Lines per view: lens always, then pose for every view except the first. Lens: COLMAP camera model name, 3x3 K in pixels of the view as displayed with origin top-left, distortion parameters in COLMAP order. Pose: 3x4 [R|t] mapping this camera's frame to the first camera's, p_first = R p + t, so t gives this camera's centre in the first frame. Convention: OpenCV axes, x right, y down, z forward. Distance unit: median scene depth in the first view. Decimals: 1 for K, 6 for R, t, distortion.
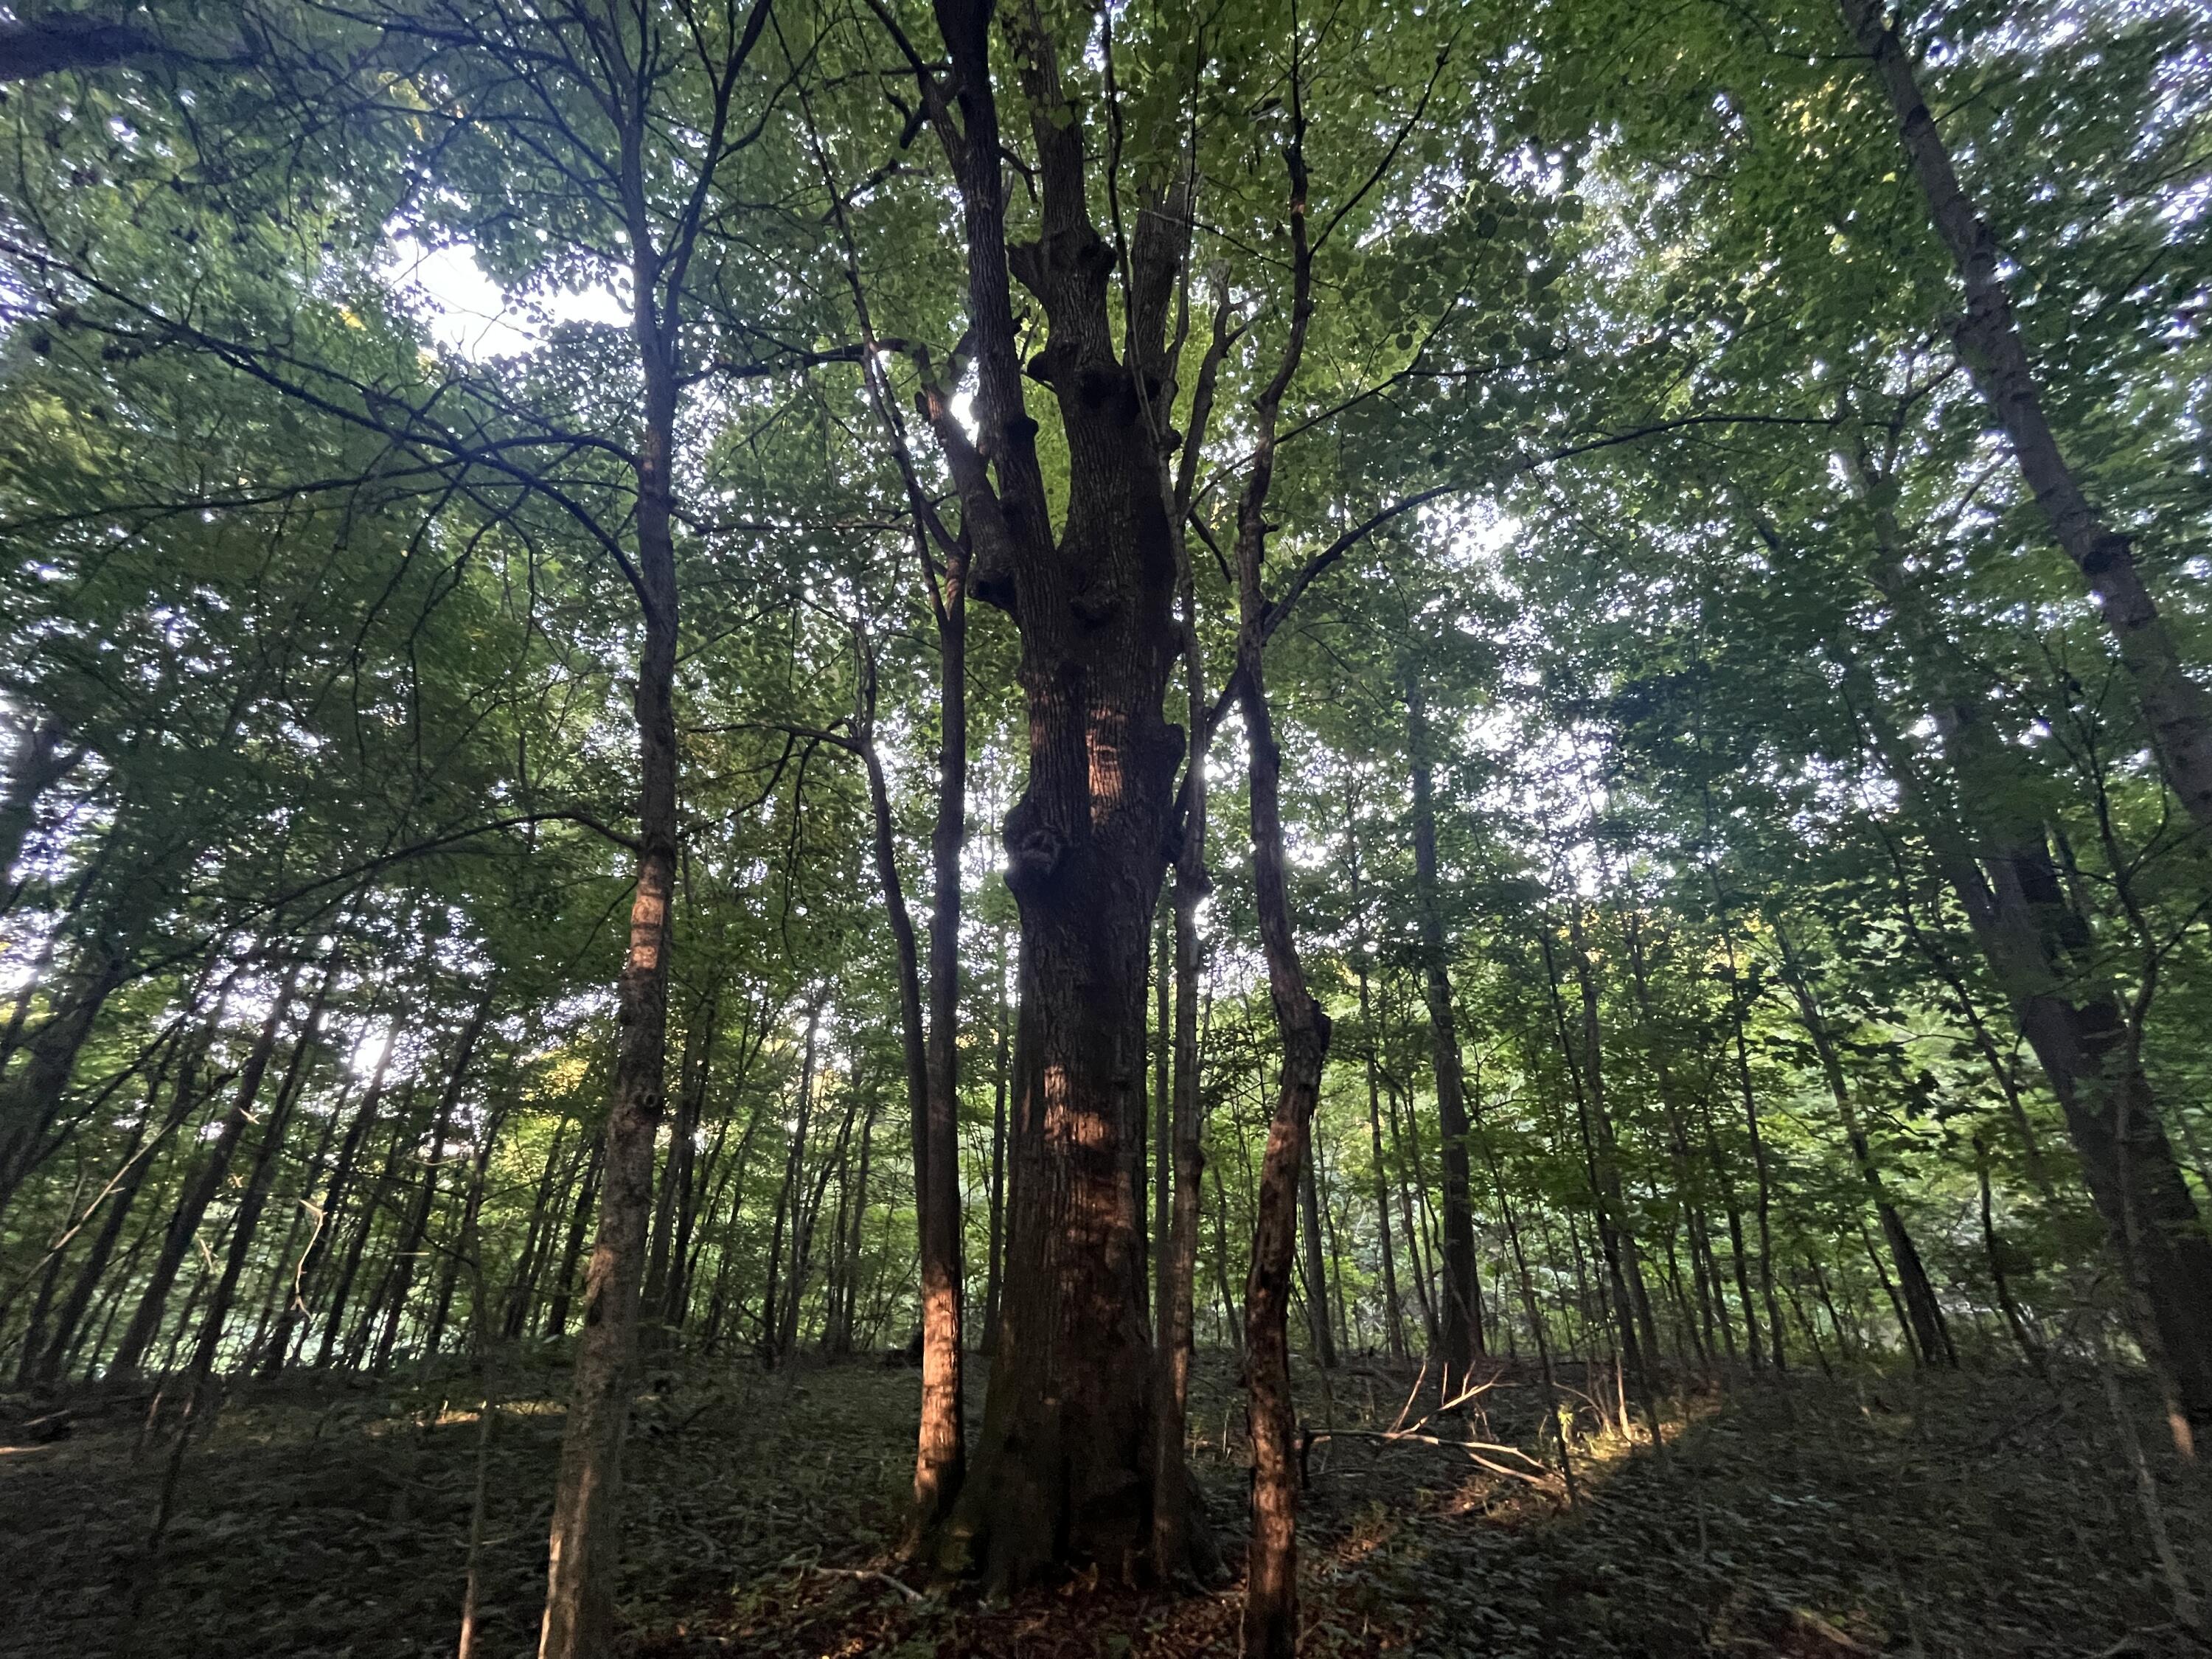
lens RADIAL K [[894.3, 0, 1095.8], [0, 894.3, 829.2], [0, 0, 1]] dist [-0.003332, -0.000040]
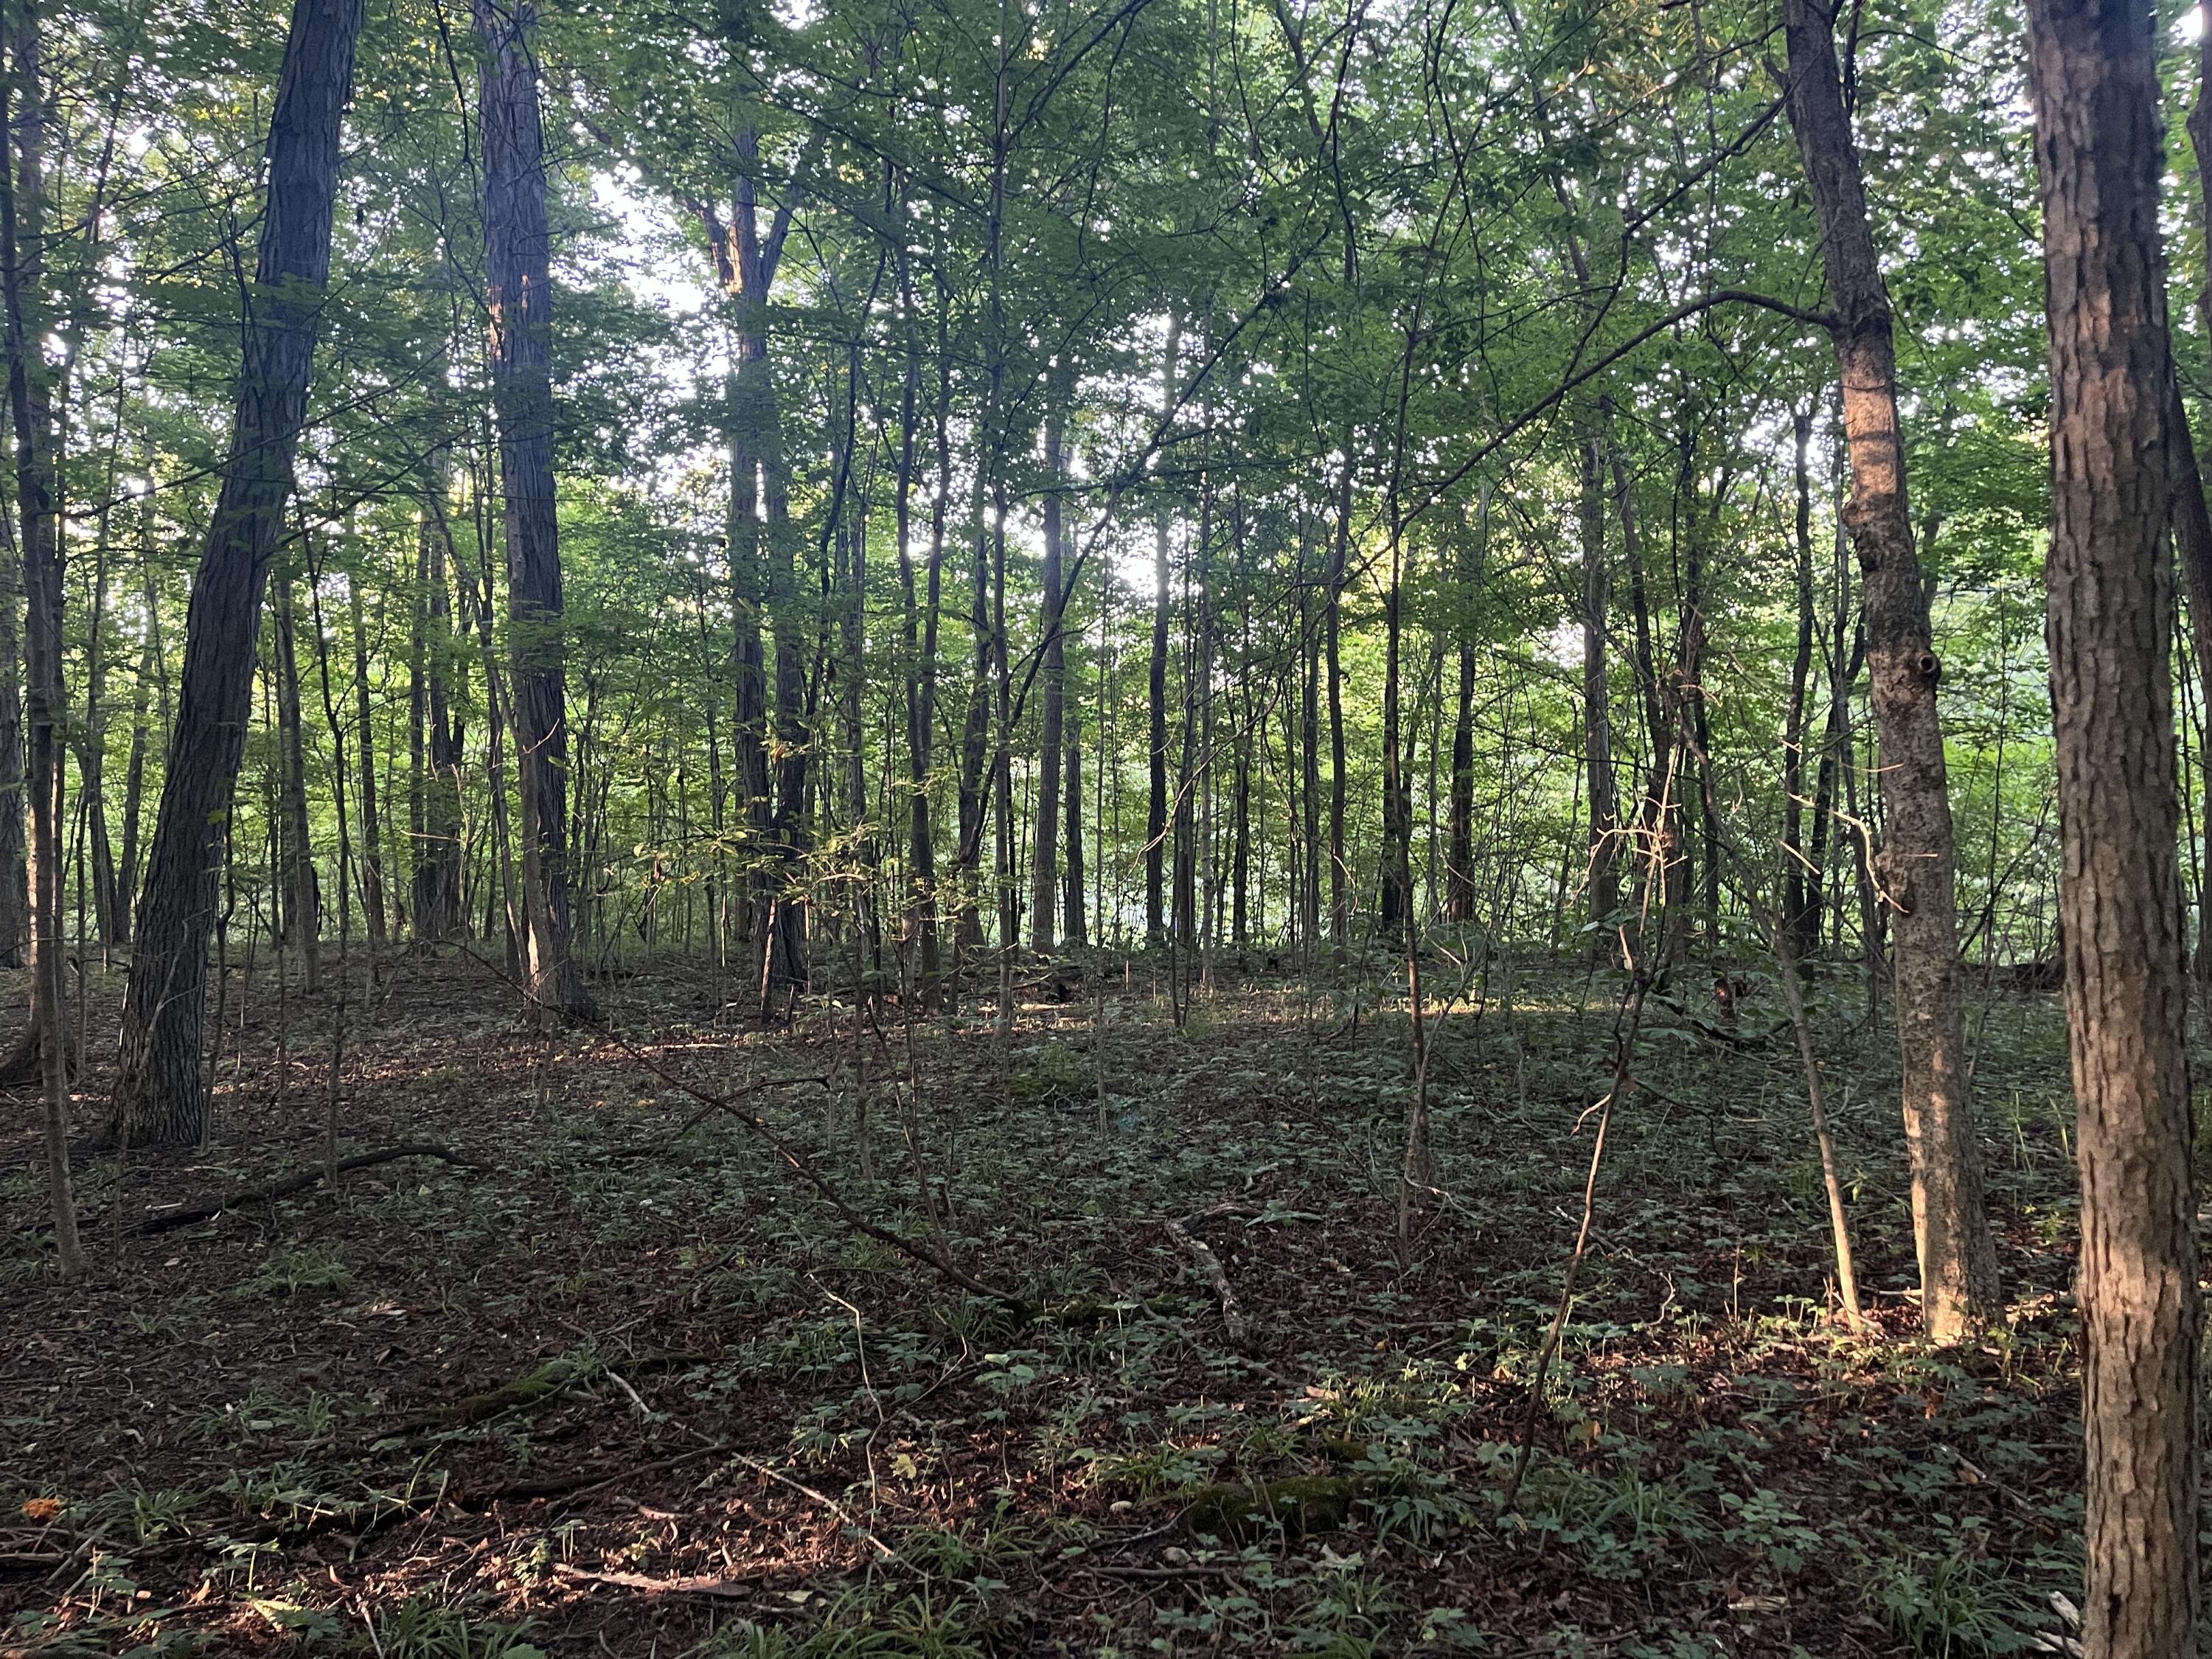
lens RADIAL K [[1664.8, 0, 1130.6], [0, 1664.8, 842.3], [0, 0, 1]] dist [0.082632, -0.109178]
pose [[0.803139, 0.010357, -0.595702, -0.061776], [0.256137, 0.896734, 0.360919, -0.091039], [0.537924, -0.442449, 0.717549, -0.169704]]
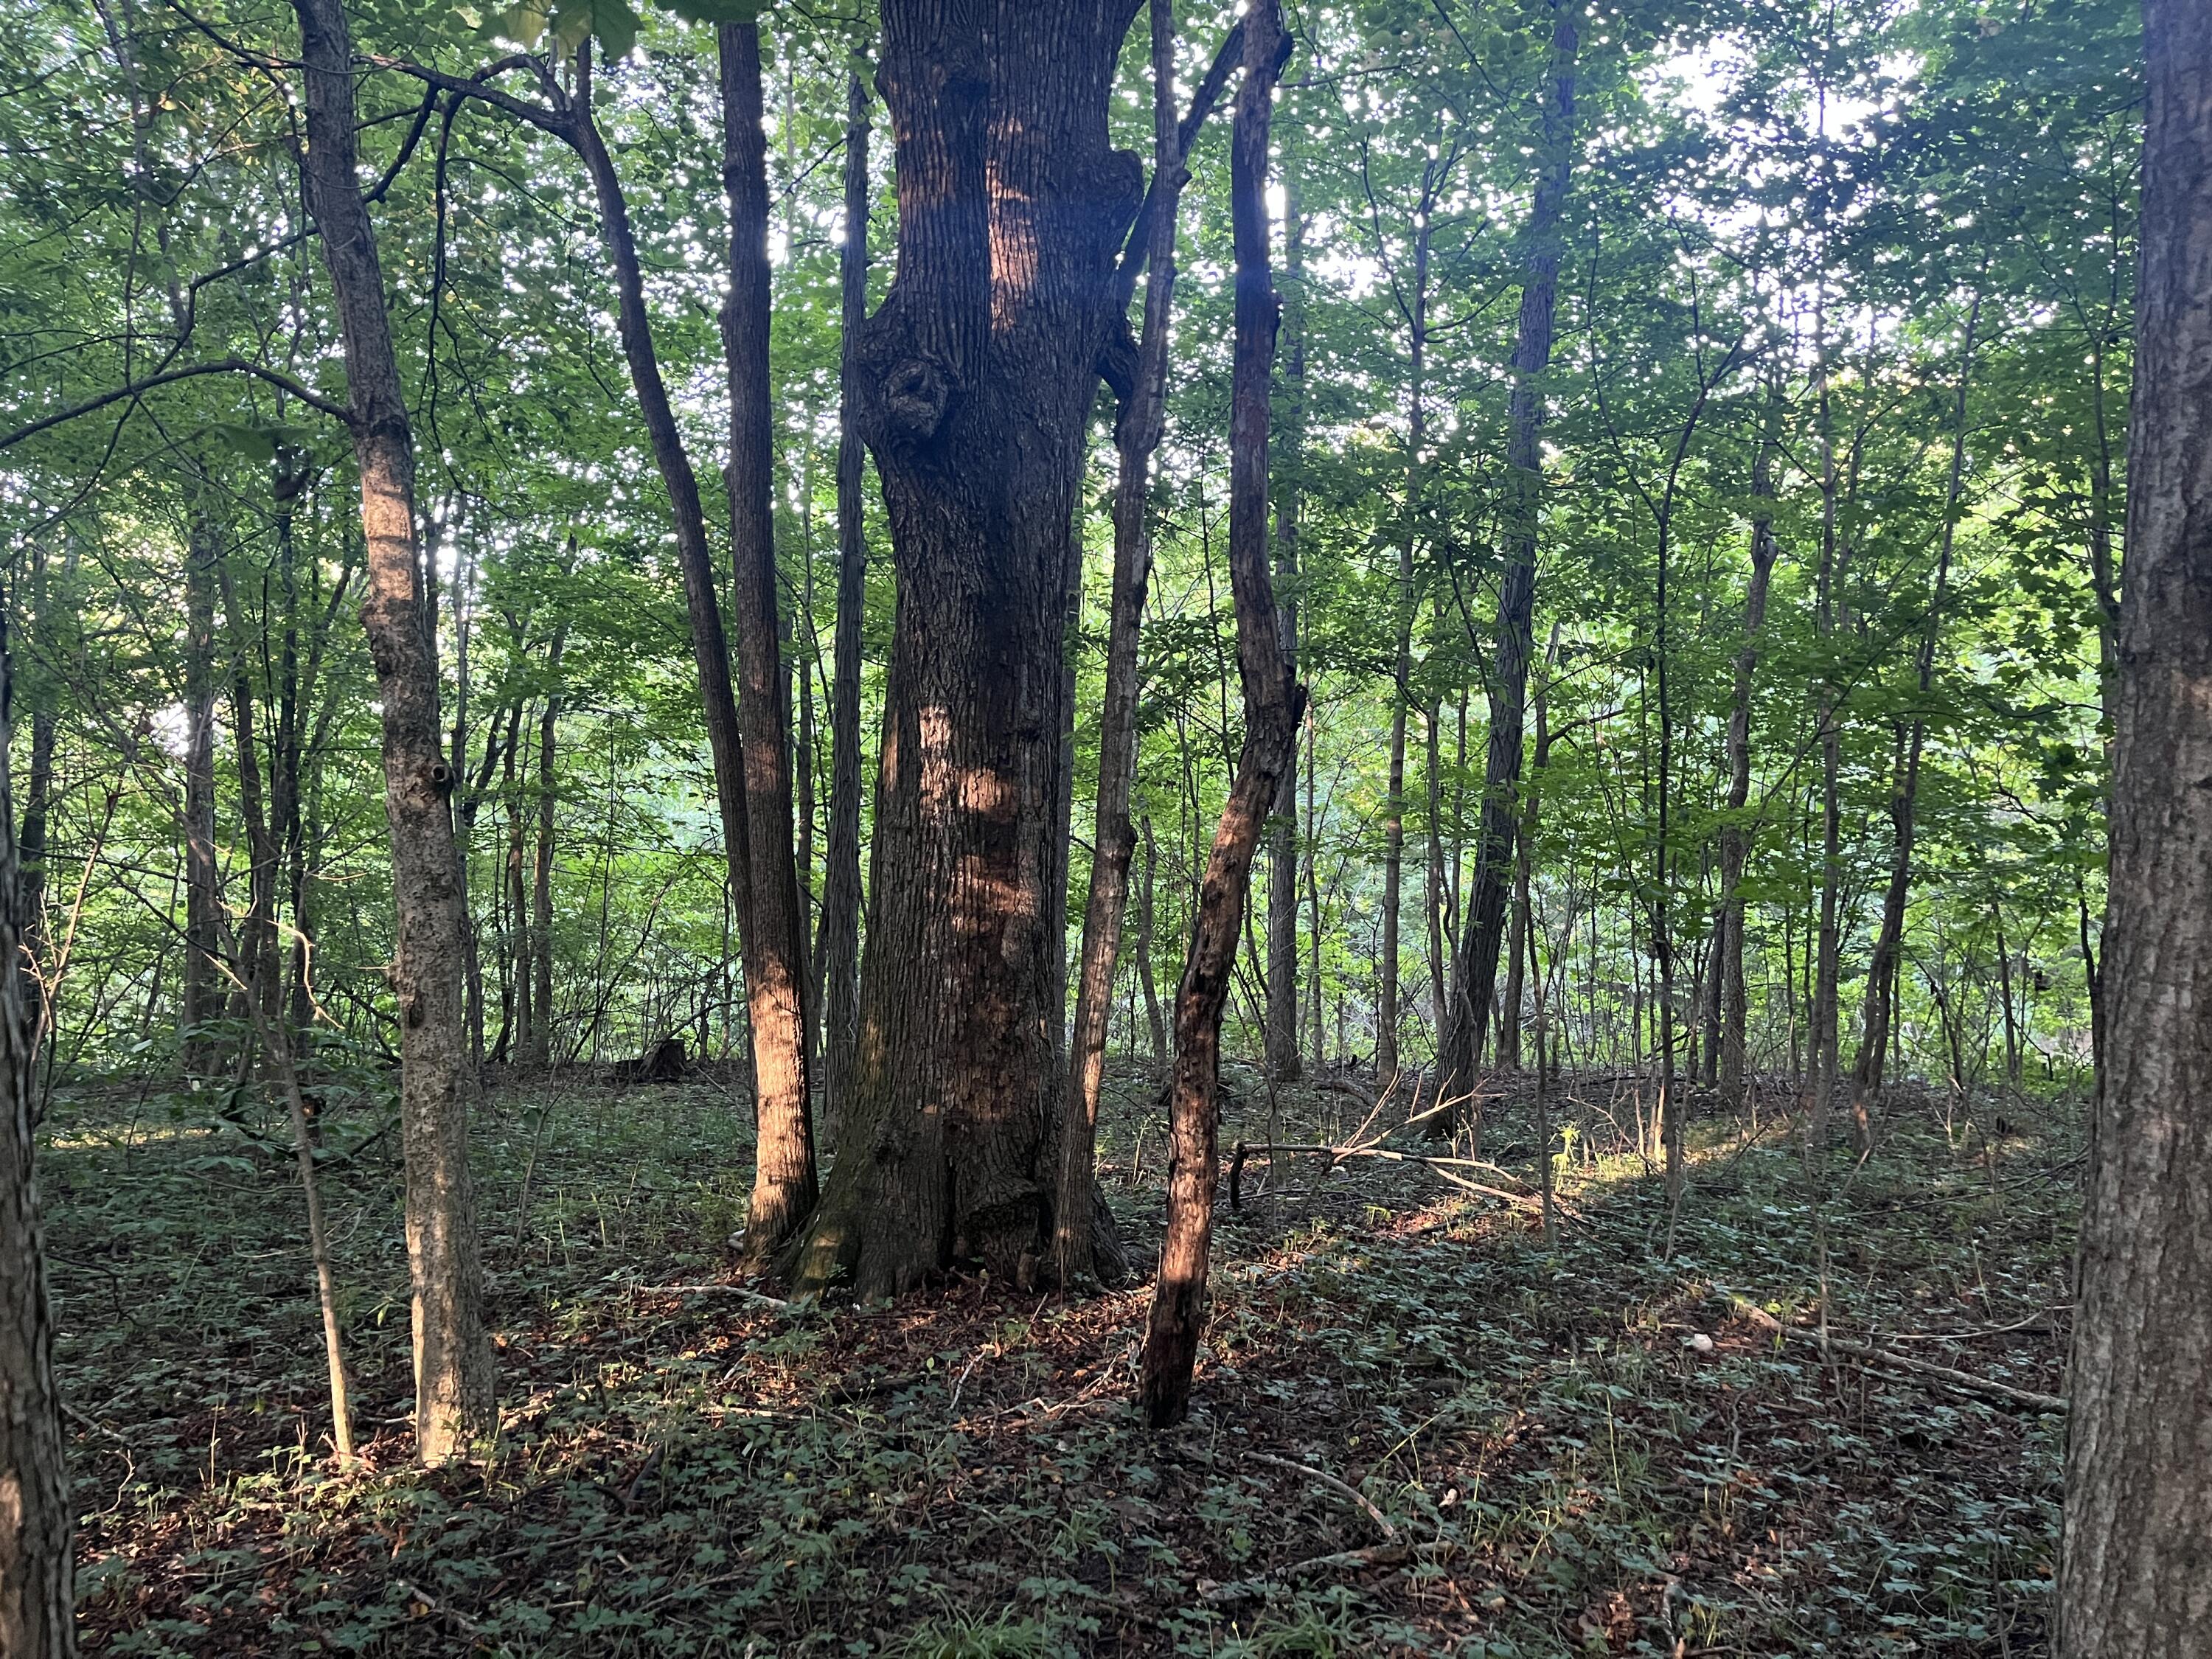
lens RADIAL K [[1664.8, 0, 1114.4], [0, 1664.8, 832.1], [0, 0, 1]] dist [0.082632, -0.109178]
pose [[0.993889, 0.015528, 0.109287, -0.025170], [-0.056036, 0.923975, 0.378327, -0.081765], [-0.095104, -0.382139, 0.919198, -0.145742]]
